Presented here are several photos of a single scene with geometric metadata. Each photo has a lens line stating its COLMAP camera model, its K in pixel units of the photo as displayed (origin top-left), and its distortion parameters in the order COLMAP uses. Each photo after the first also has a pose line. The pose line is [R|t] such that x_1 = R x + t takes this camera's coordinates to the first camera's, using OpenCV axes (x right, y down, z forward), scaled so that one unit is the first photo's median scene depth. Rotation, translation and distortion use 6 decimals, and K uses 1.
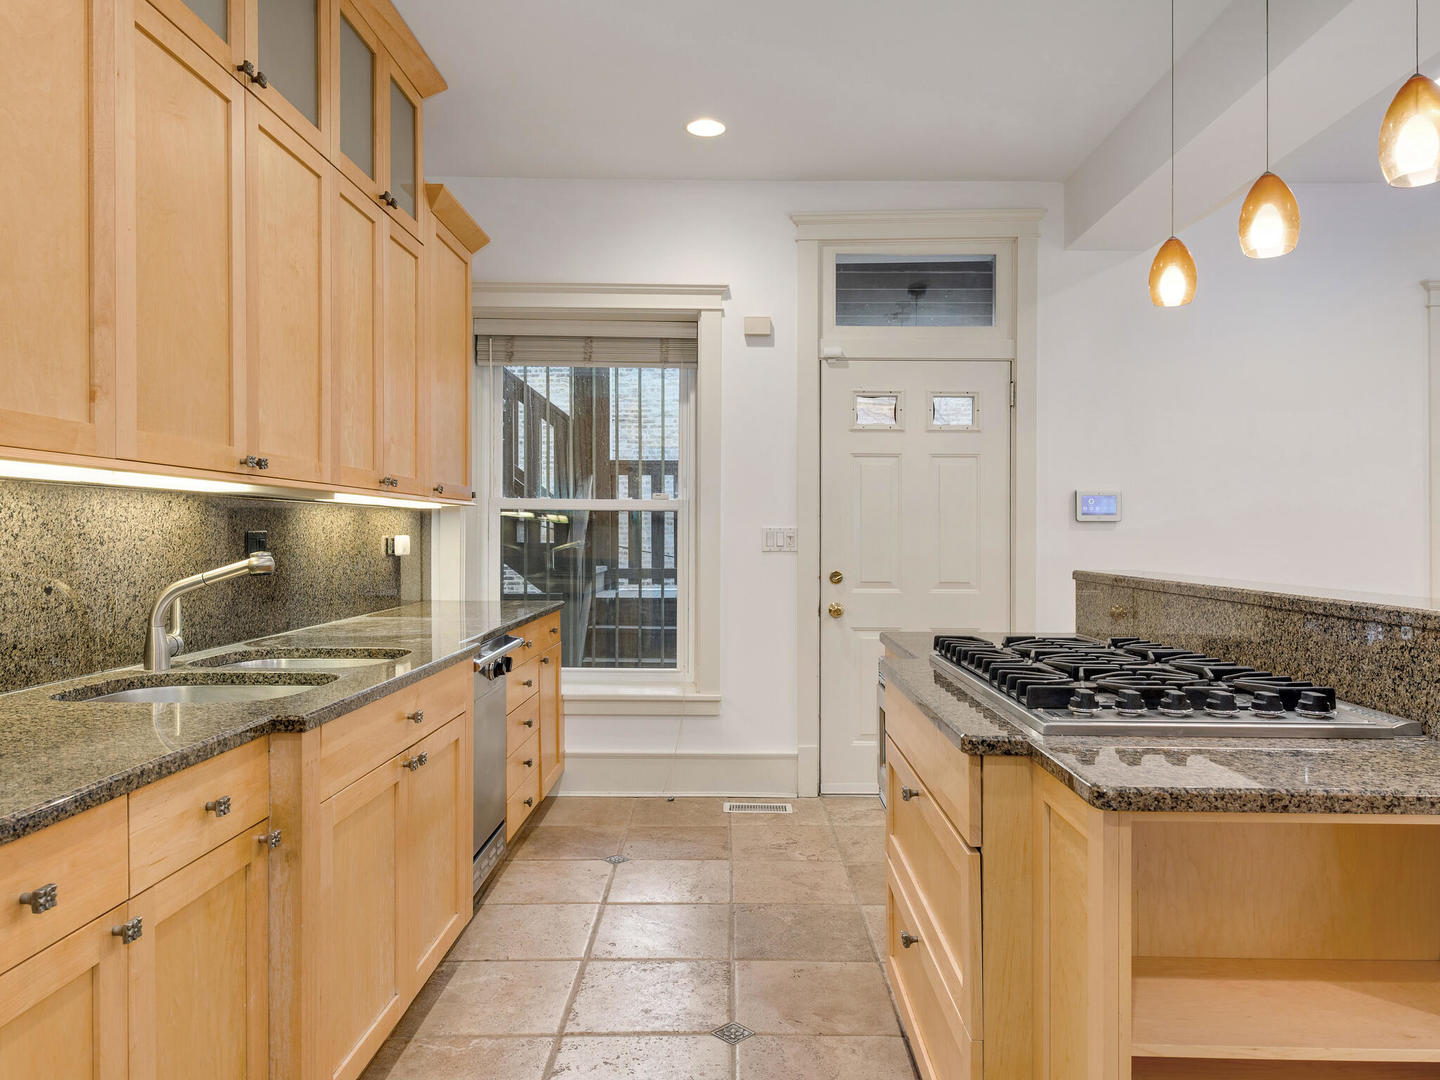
lens RADIAL K [[950.4, 0, 718.9], [0, 950.4, 531.4], [0, 0, 1]] dist [-0.011305, -0.000843]
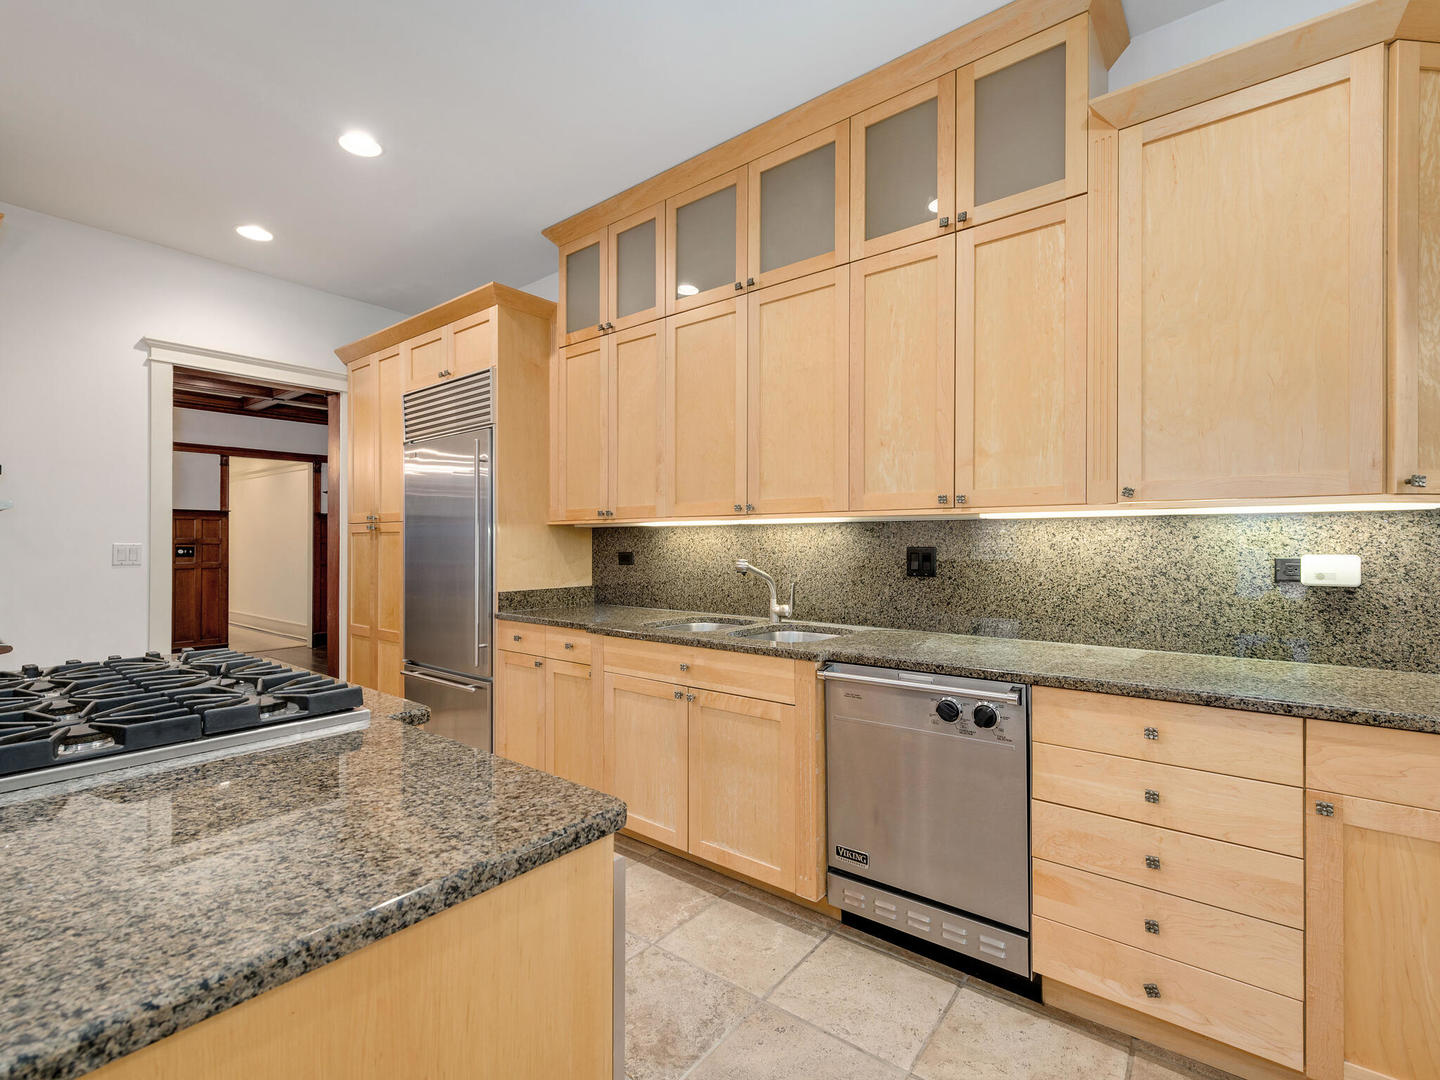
lens RADIAL K [[656.0, 0, 740.1], [0, 656.0, 548.5], [0, 0, 1]] dist [0.009405, 0.000825]
pose [[-0.582596, 0.003347, -0.812755, 0.286519], [-0.001373, 0.999986, 0.005102, -0.002258], [0.812761, 0.004088, -0.582584, 0.971120]]
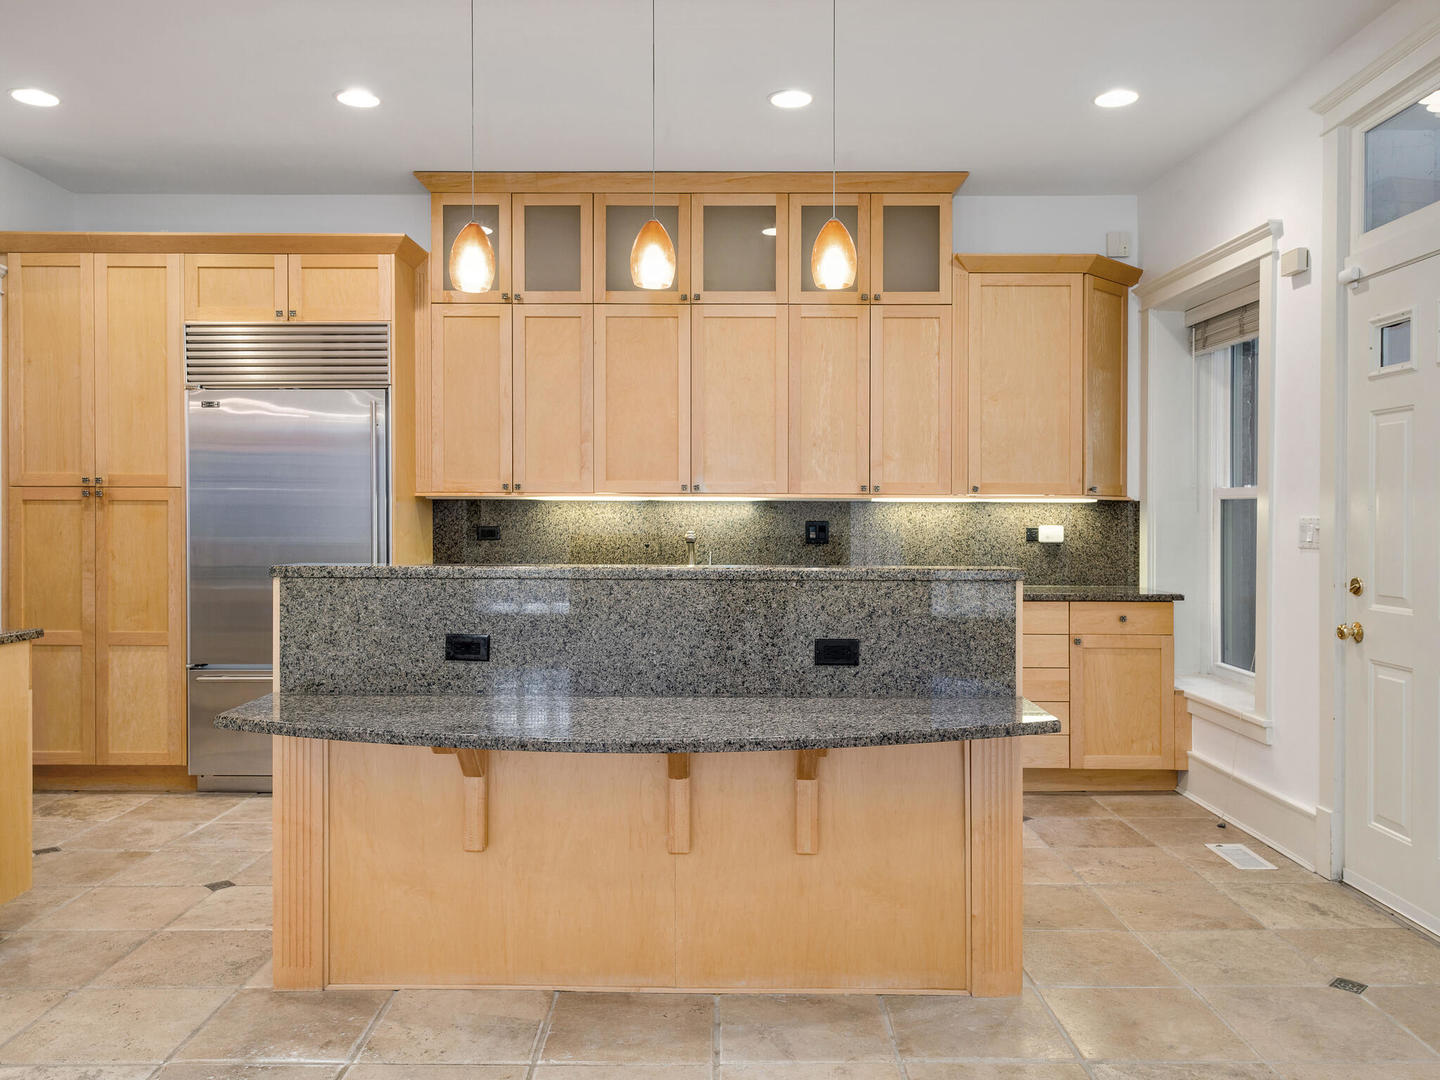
lens RADIAL K [[1080.6, 0, 718.3], [0, 1080.6, 534.2], [0, 0, 1]] dist [0.014969, -0.003824]
pose [[0.020796, 0.009531, -0.999738, 1.065339], [-0.003153, 0.999950, 0.009467, 0.003178], [0.999779, 0.002955, 0.020825, 0.575489]]
